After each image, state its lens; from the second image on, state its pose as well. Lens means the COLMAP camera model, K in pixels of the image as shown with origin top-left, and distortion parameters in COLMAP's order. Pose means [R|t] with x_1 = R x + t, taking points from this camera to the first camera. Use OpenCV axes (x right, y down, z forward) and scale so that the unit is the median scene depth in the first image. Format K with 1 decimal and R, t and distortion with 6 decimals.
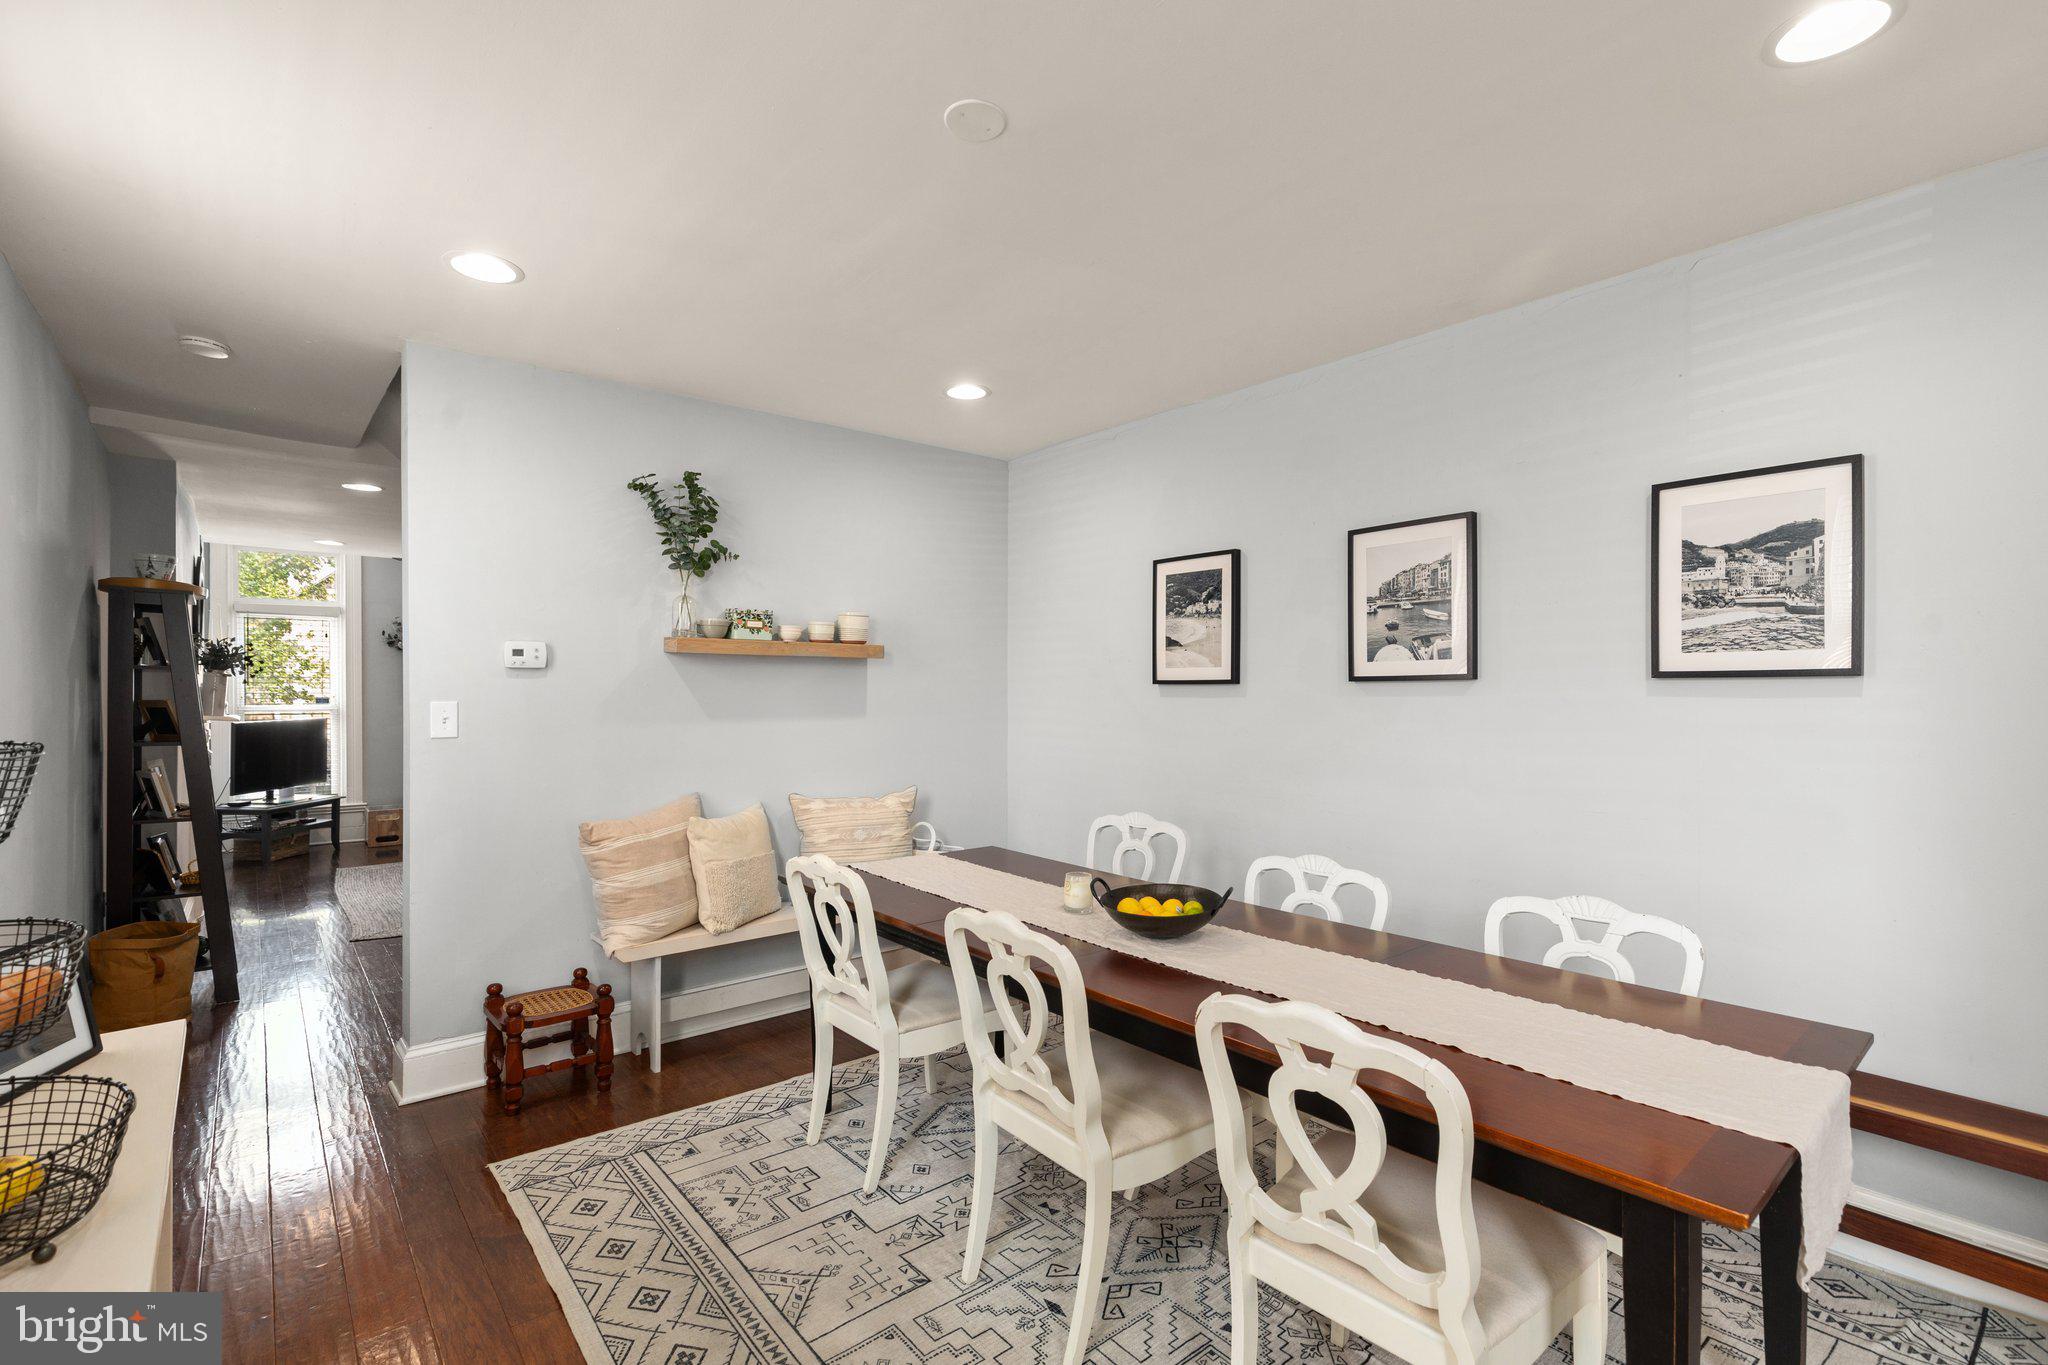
lens RADIAL K [[917.8, 0, 1021.7], [0, 917.8, 700.9], [0, 0, 1]] dist [0.009555, -0.000380]
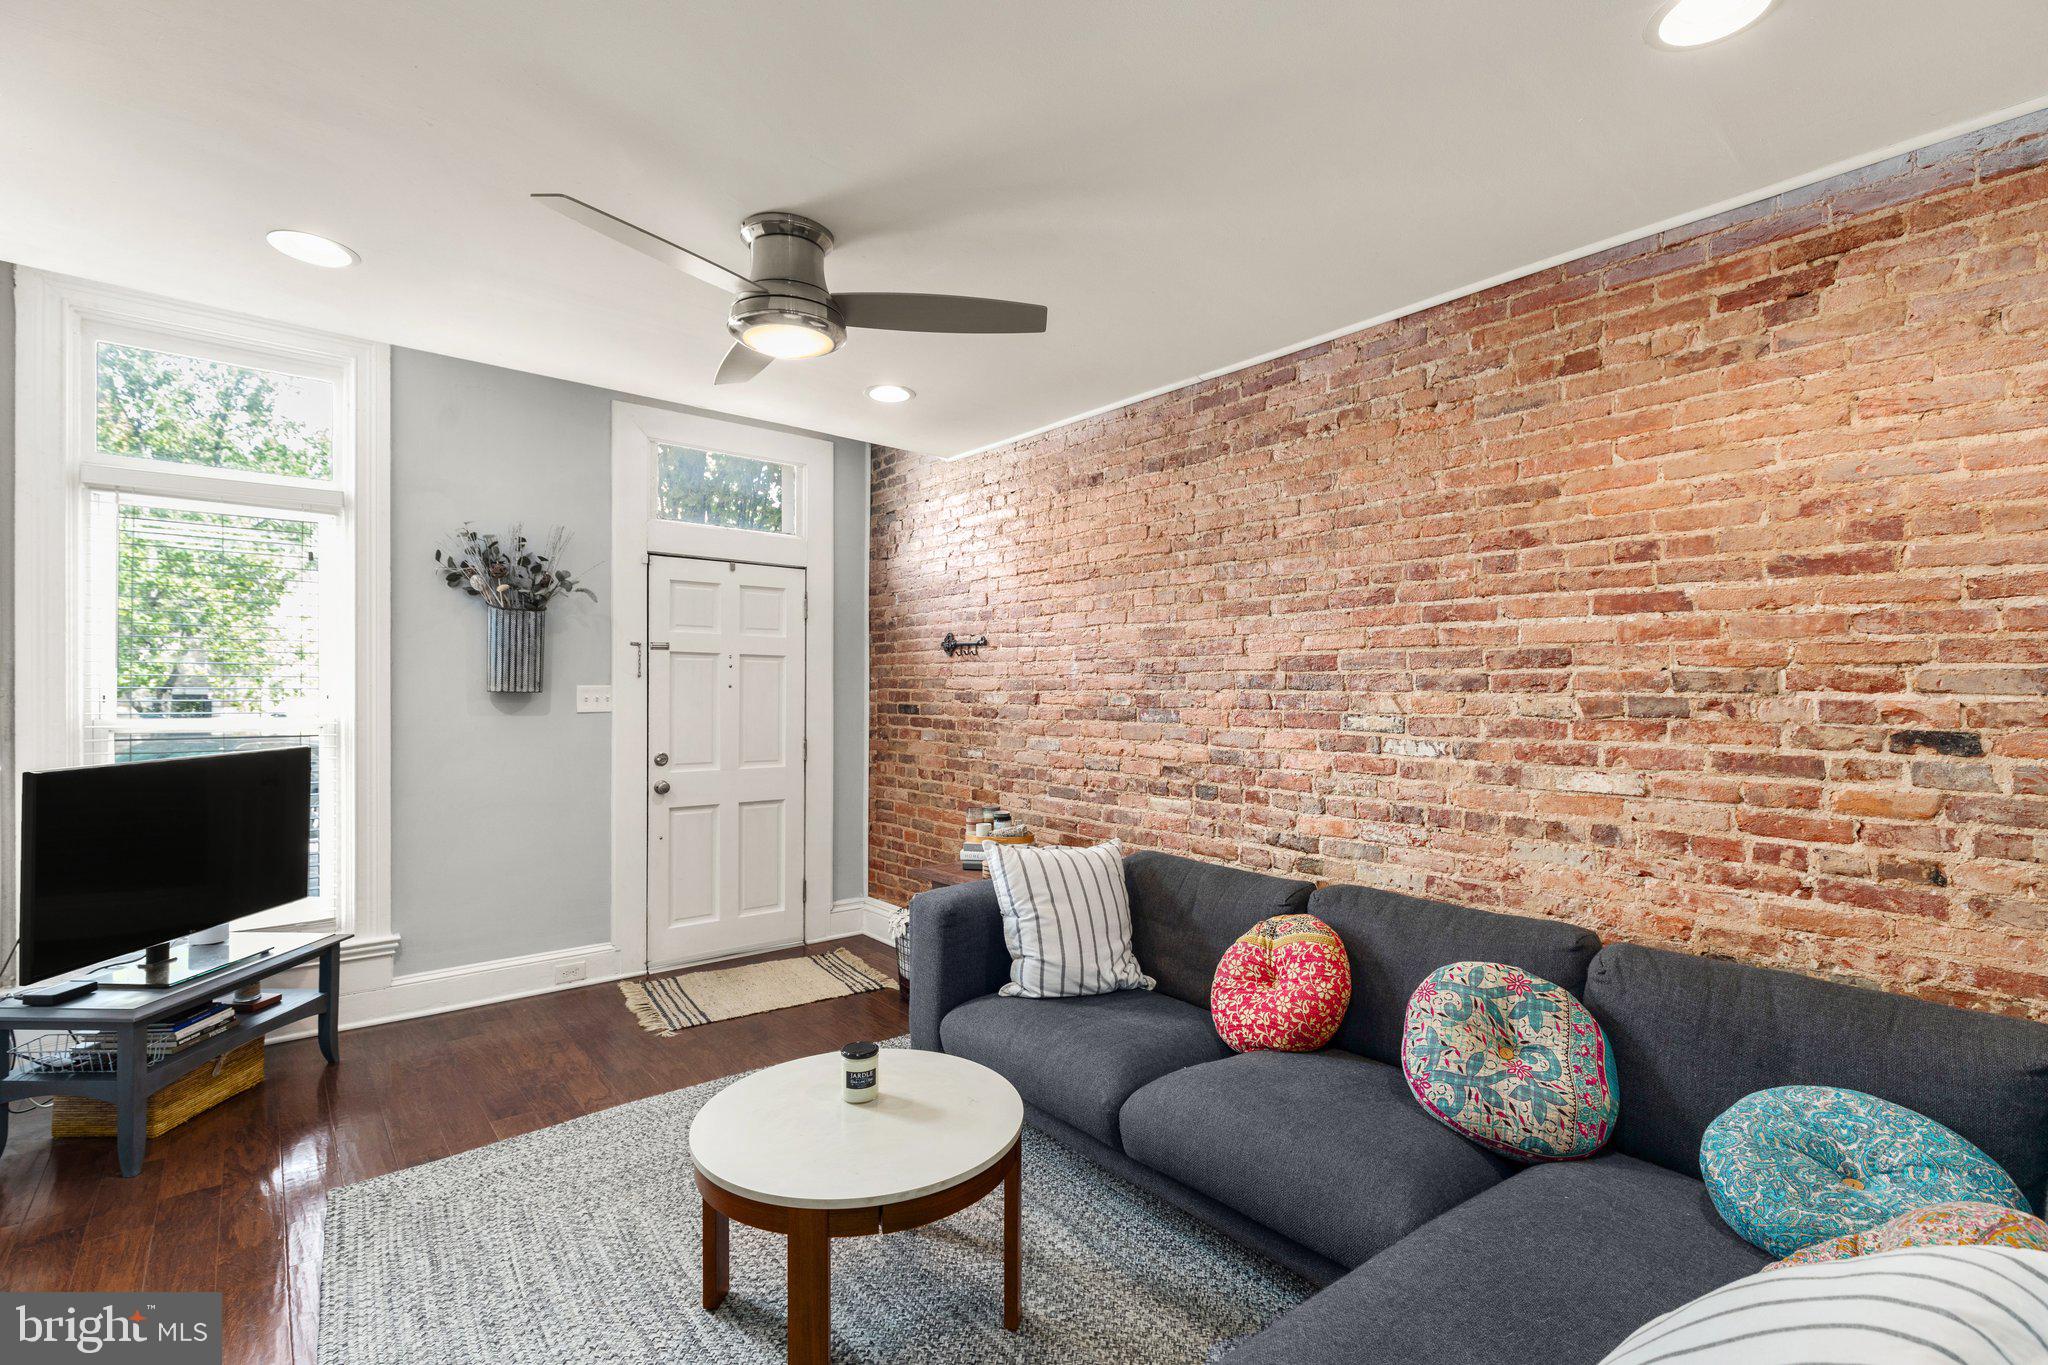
lens RADIAL K [[925.7, 0, 1022.4], [0, 925.7, 692.3], [0, 0, 1]] dist [0.002663, -0.000401]
pose [[0.999988, 0.000139, -0.004850, -0.995507], [-0.000174, 0.999973, -0.007334, -0.009626], [0.004848, 0.007335, 0.999961, 1.351846]]
